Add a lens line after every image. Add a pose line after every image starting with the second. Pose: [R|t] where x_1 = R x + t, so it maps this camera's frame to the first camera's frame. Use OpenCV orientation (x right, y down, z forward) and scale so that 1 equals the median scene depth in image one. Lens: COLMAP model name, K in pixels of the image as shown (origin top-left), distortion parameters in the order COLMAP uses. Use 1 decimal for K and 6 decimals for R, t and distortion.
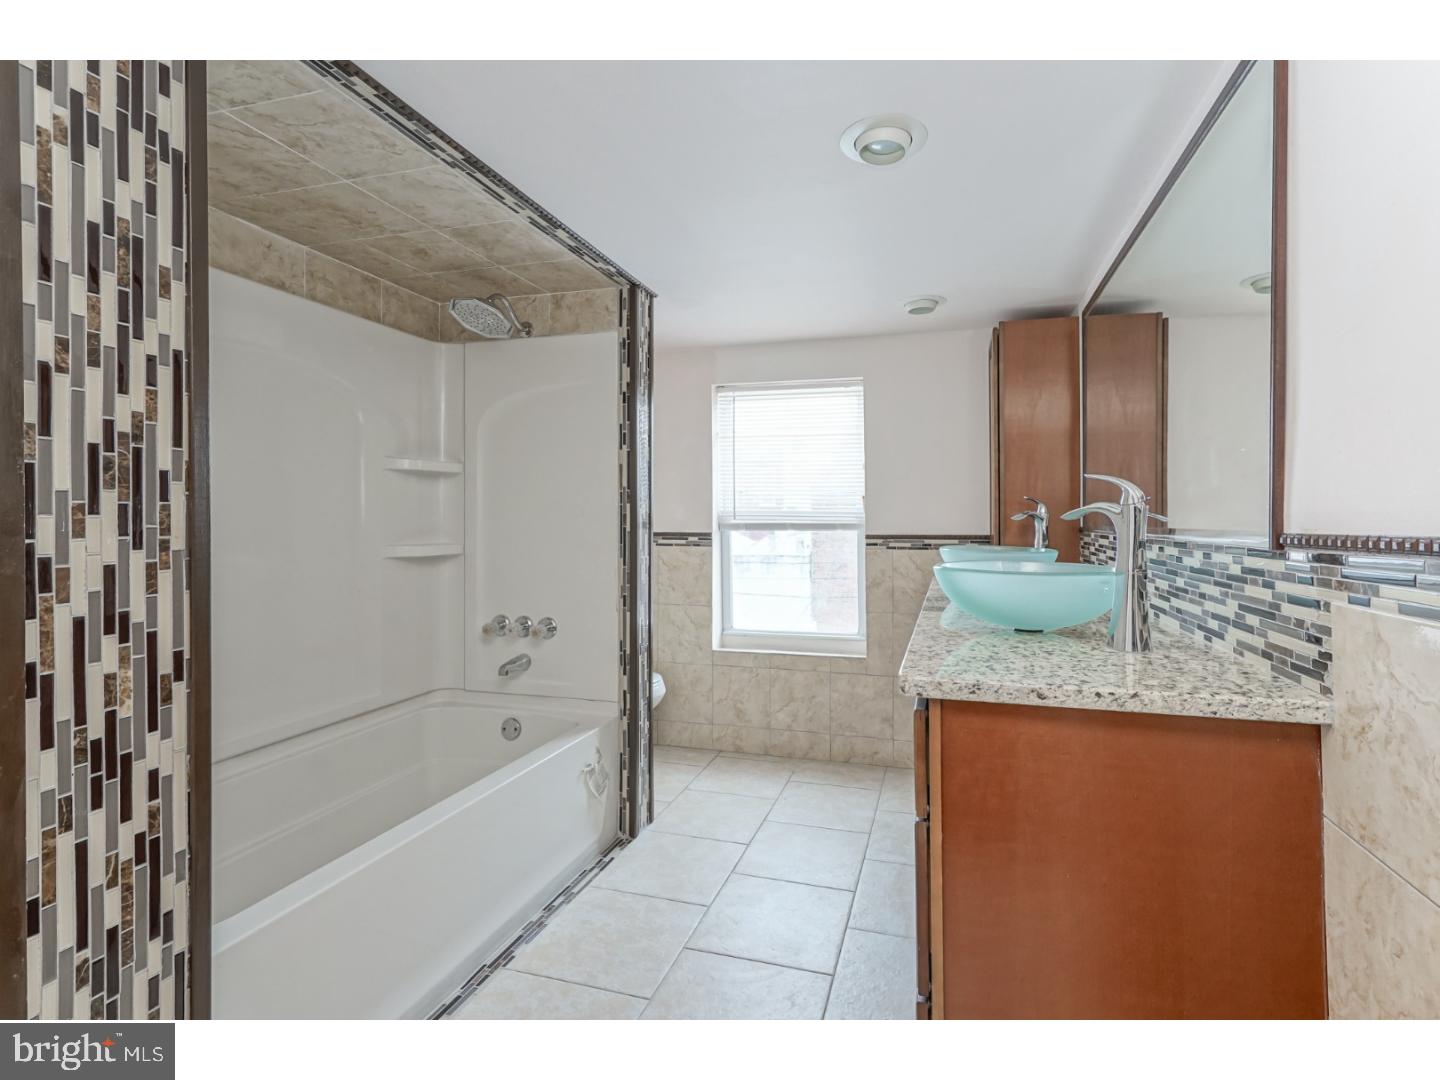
lens RADIAL K [[687.2, 0, 720.0], [0, 687.2, 540.0], [0, 0, 1]] dist [-0.001194, 0.000874]
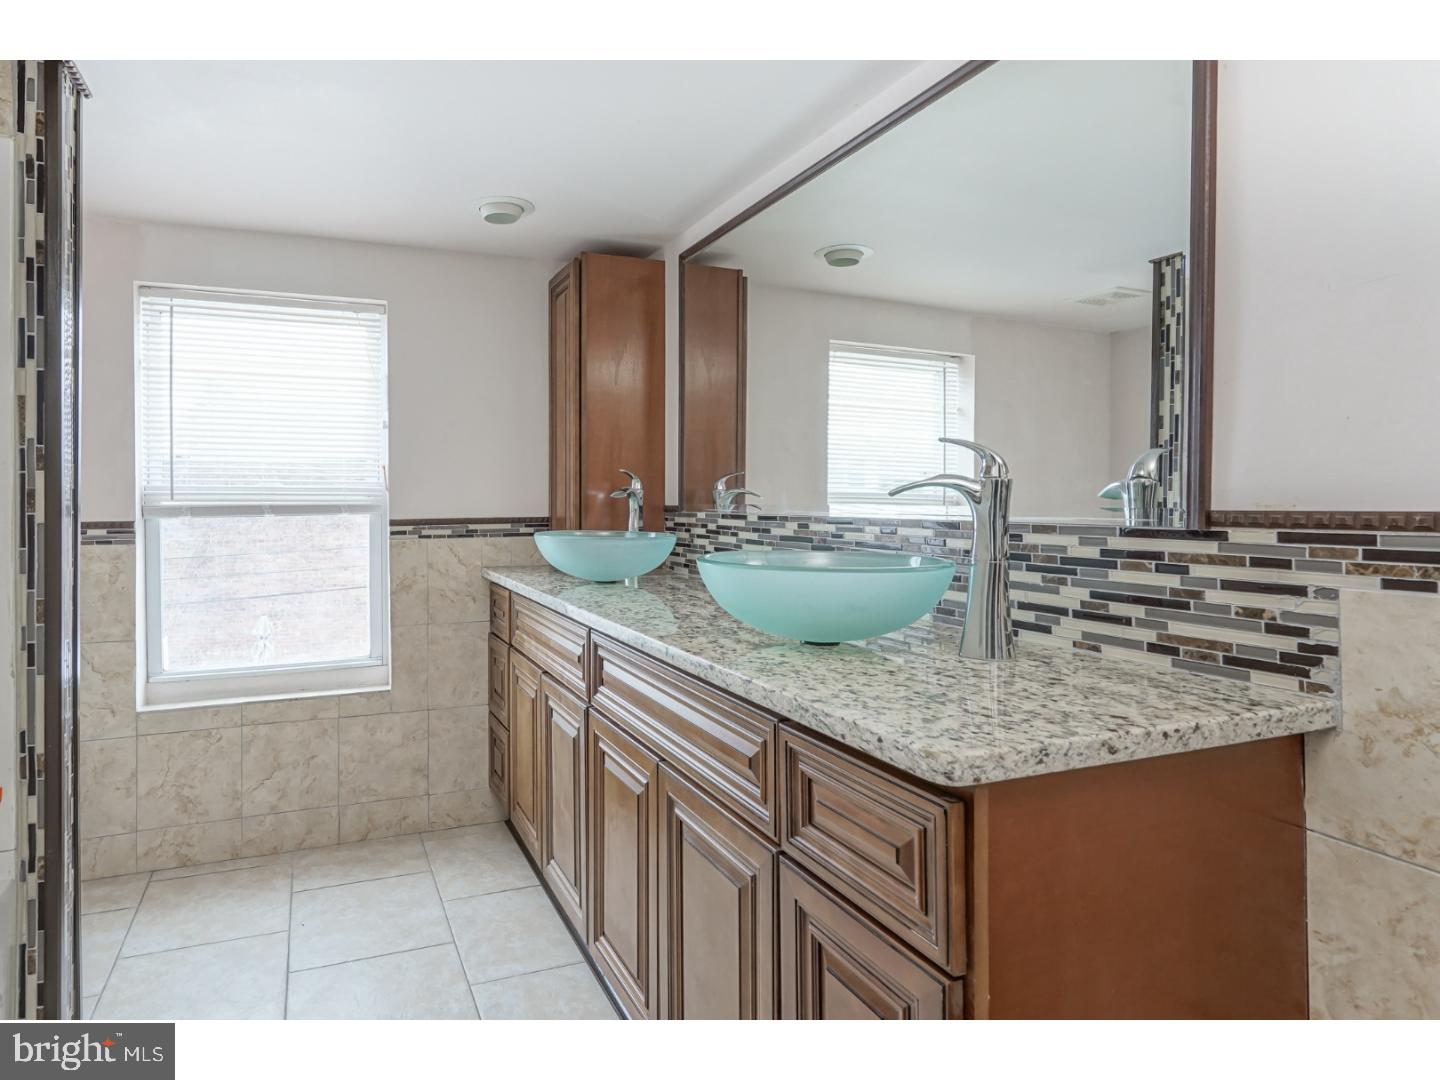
lens RADIAL K [[809.5, 0, 580.4], [0, 809.5, 514.3], [0, 0, 1]] dist [-0.001408, 0.001683]
pose [[0.804540, -0.016958, 0.593657, -0.131942], [0.023500, 0.999718, -0.003291, -0.005875], [-0.593434, 0.016599, 0.804712, 0.196032]]
